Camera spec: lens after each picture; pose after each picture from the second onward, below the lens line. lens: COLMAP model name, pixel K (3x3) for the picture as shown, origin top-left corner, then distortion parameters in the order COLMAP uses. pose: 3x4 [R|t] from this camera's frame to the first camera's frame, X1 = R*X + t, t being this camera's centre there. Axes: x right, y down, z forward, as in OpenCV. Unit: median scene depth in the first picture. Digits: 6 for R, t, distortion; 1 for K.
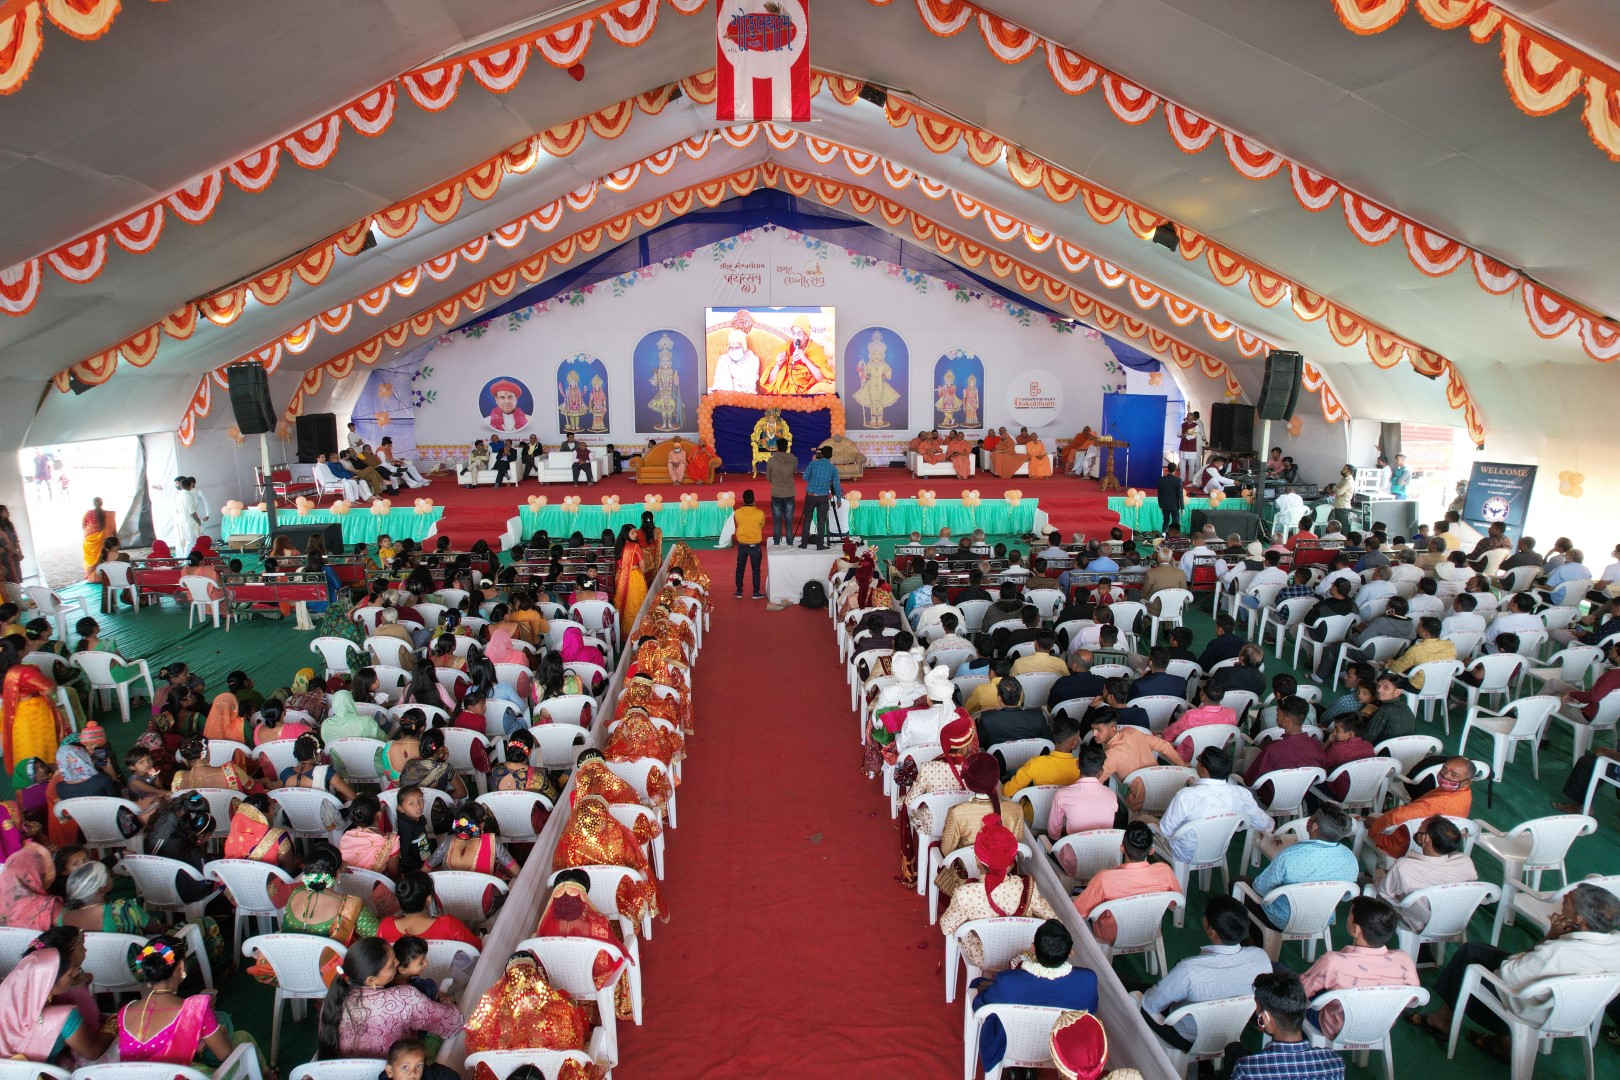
lens RADIAL K [[1025.7, 0, 810.0], [0, 1025.7, 540.0], [0, 0, 1]] dist [-0.082581, 0.072191]
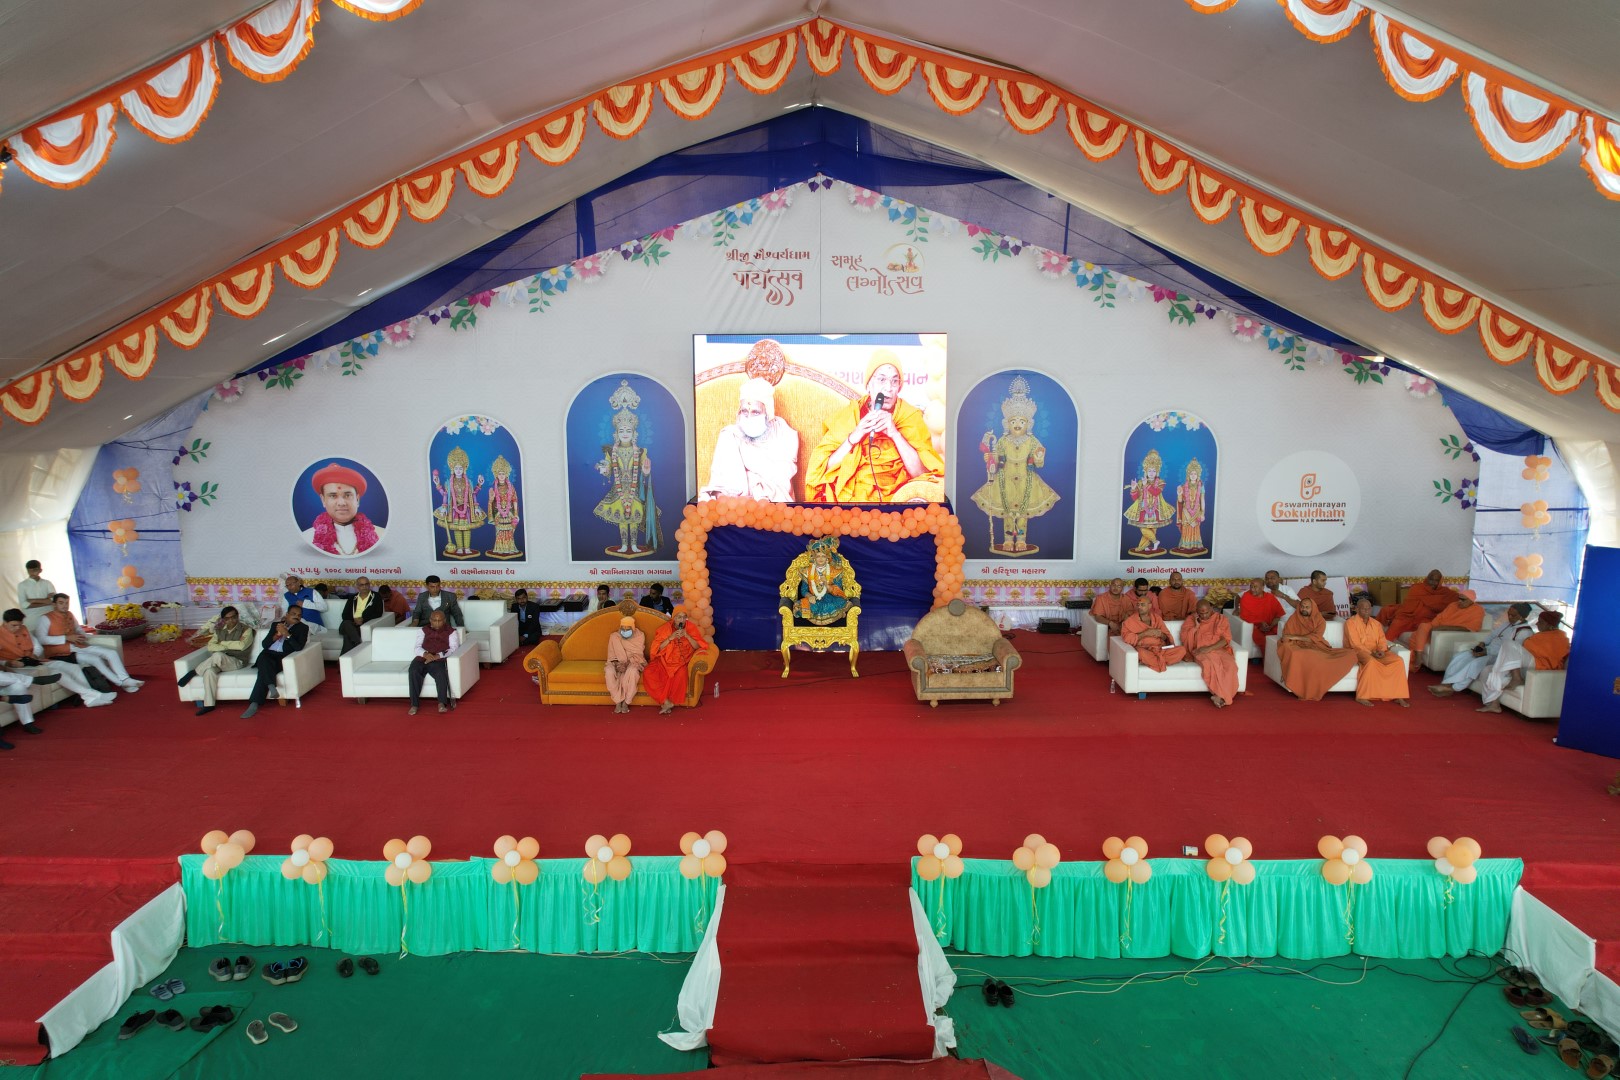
lens RADIAL K [[1025.7, 0, 810.0], [0, 1025.7, 540.0], [0, 0, 1]] dist [-0.082581, 0.072191]
pose [[0.999012, 0.010648, -0.043138, -0.020207], [-0.010695, 0.999942, -0.000850, -0.120512], [0.043126, 0.001310, 0.999069, 0.472526]]
